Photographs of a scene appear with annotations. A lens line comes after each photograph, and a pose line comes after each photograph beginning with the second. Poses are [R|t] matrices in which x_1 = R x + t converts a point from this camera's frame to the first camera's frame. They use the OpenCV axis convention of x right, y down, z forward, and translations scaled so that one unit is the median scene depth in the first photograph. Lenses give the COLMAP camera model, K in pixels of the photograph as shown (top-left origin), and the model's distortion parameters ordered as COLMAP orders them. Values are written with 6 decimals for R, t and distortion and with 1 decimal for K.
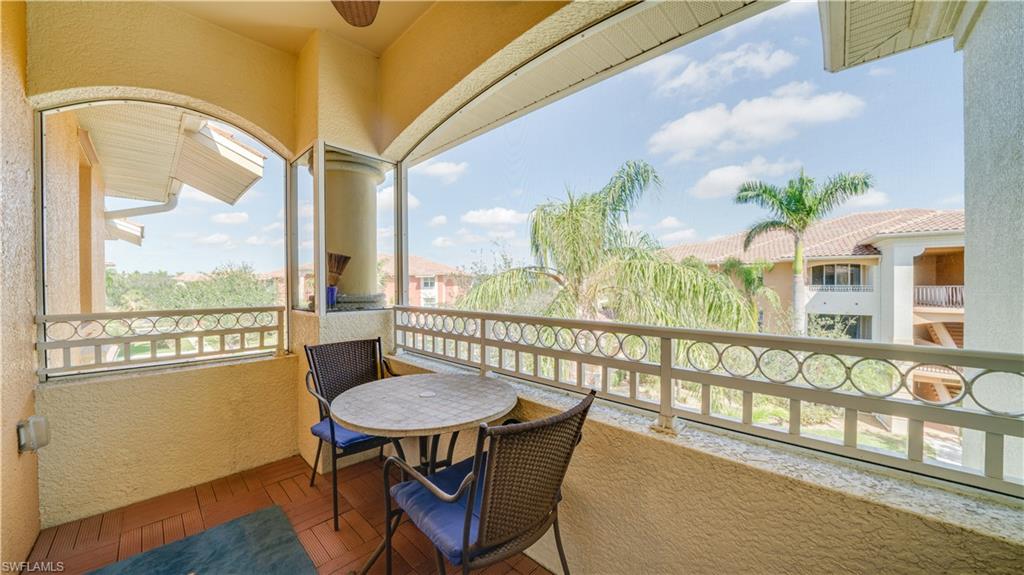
lens RADIAL K [[344.1, 0, 512.9], [0, 344.1, 286.3], [0, 0, 1]] dist [-0.027194, 0.002069]
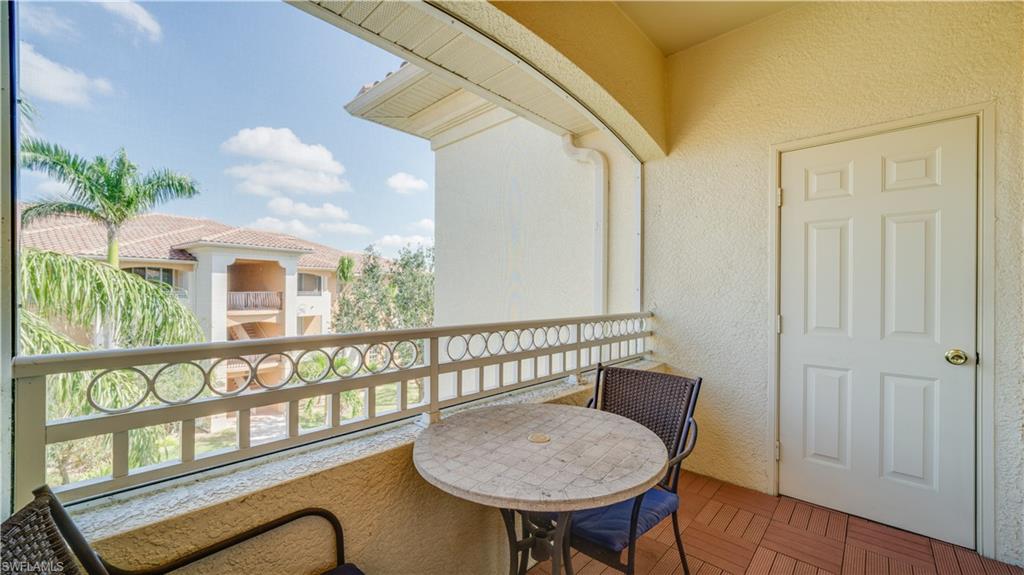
lens RADIAL K [[392.8, 0, 496.2], [0, 392.8, 286.9], [0, 0, 1]] dist [-0.013458, -0.000198]
pose [[0.033059, 0.012740, 0.999372, -0.357255], [0.000665, 0.999918, -0.012769, 0.001879], [-0.999453, 0.001087, 0.033048, 0.348967]]
